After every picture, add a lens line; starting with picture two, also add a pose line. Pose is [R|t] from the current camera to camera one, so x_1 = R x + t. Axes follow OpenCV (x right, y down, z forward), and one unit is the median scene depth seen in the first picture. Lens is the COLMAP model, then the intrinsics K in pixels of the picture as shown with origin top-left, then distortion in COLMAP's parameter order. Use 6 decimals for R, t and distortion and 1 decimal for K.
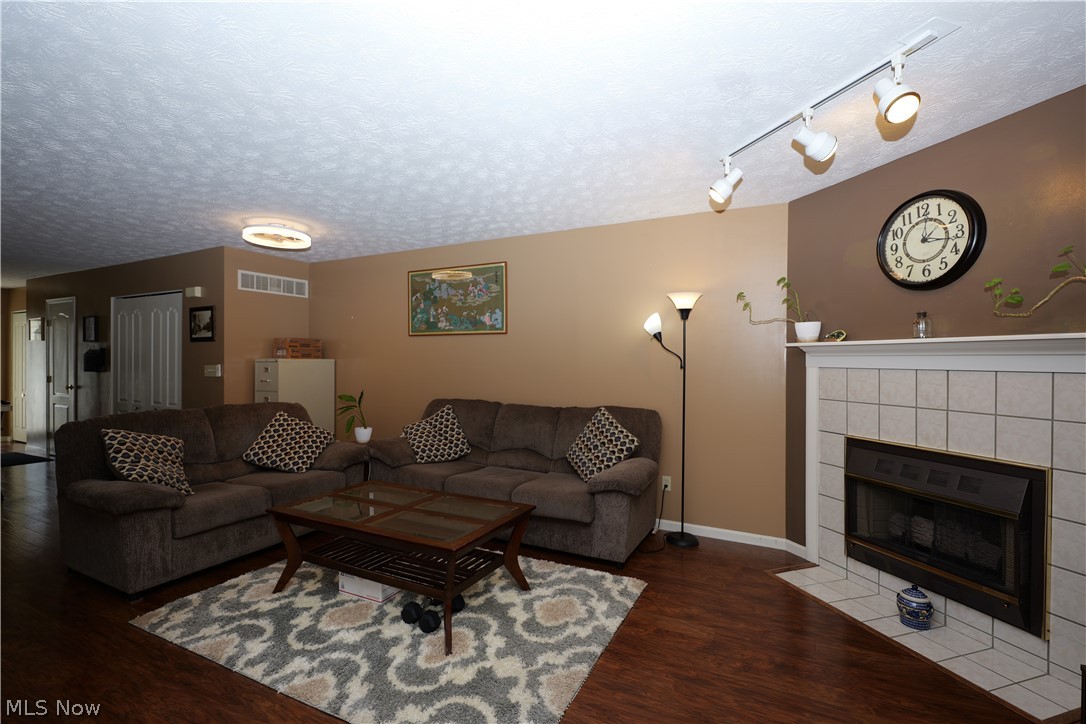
lens RADIAL K [[499.0, 0, 539.2], [0, 499.0, 363.2], [0, 0, 1]] dist [0.003293, 0.000410]
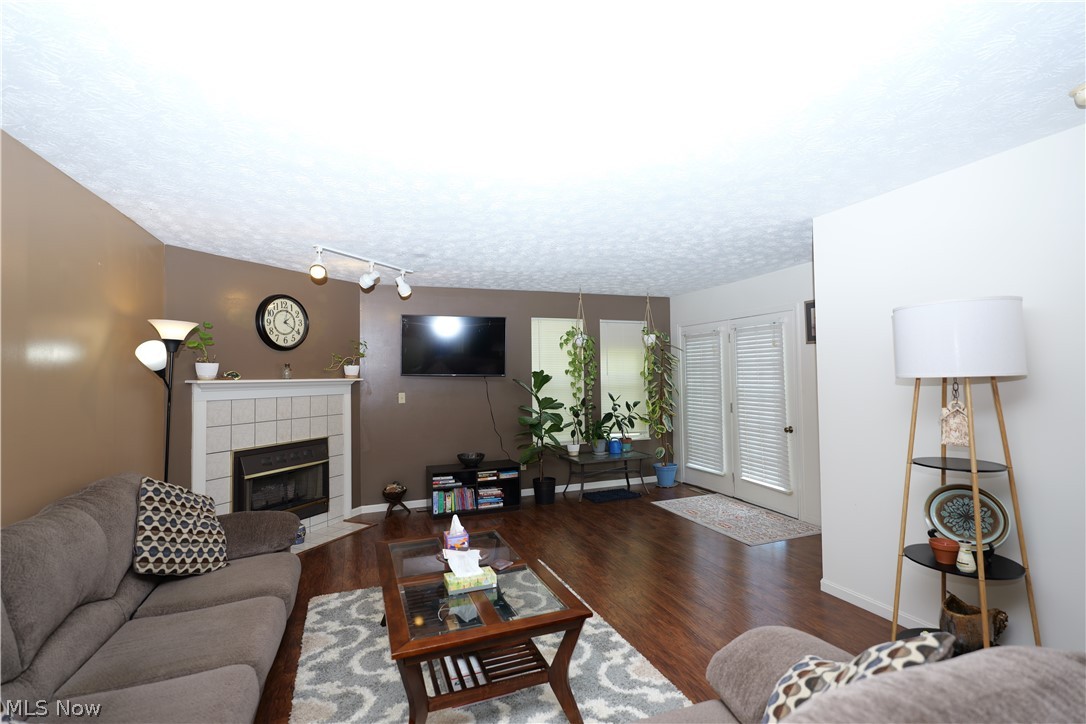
lens RADIAL K [[499.0, 0, 542.3], [0, 499.0, 362.8], [0, 0, 1]] dist [0.003293, 0.000410]
pose [[-0.736477, 0.020319, 0.676157, -0.838441], [0.012529, 0.999787, -0.016398, -0.052931], [-0.676347, -0.003605, -0.736575, 1.333885]]
